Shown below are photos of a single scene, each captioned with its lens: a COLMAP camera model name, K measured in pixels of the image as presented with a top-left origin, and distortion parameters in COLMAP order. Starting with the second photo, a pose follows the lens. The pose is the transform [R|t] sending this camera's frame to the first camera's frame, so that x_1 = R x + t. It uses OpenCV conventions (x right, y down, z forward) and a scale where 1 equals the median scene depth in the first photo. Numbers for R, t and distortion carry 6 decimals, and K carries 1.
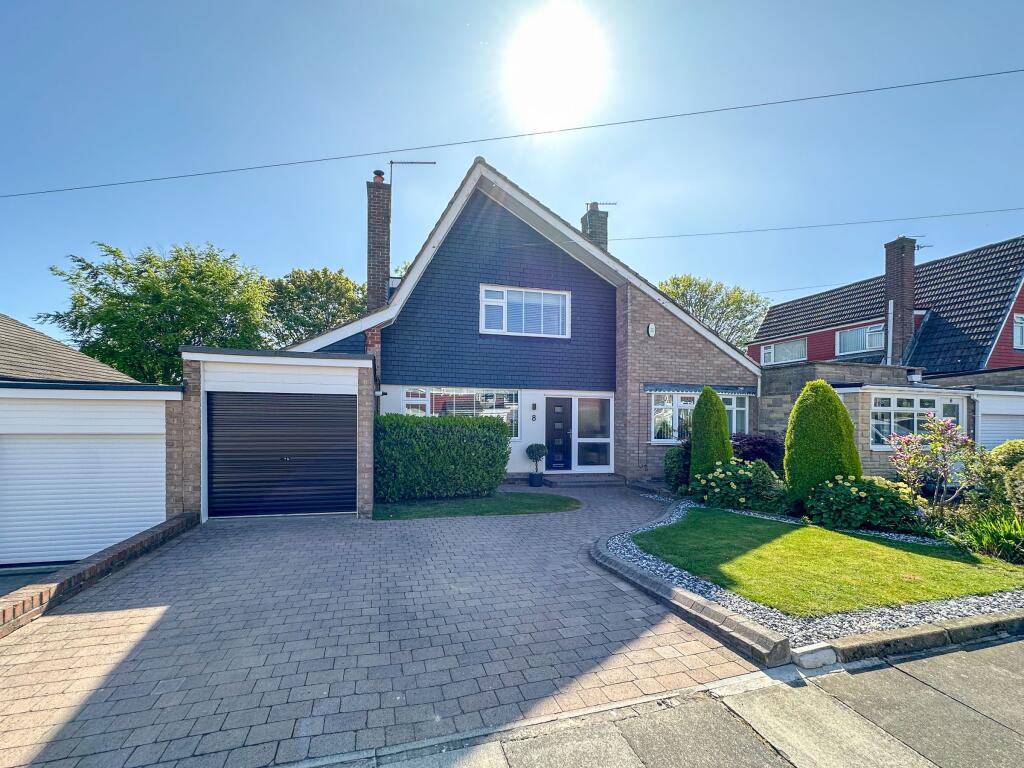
lens RADIAL K [[414.4, 0, 528.2], [0, 414.4, 385.1], [0, 0, 1]] dist [-0.011045, 0.004537]
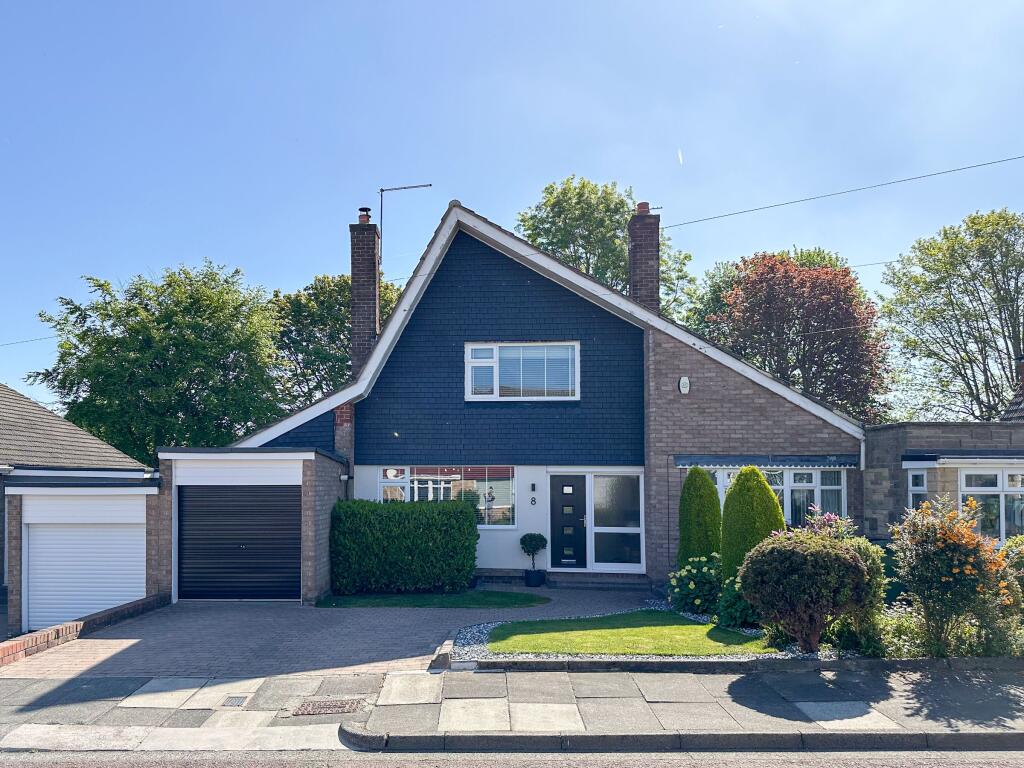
lens RADIAL K [[723.5, 0, 518.9], [0, 723.5, 390.2], [0, 0, 1]] dist [0.040267, -0.039514]
pose [[0.964108, -0.043319, -0.261954, 0.369580], [0.029209, 0.997917, -0.057524, -0.057883], [0.263901, 0.047808, 0.963364, -0.387807]]
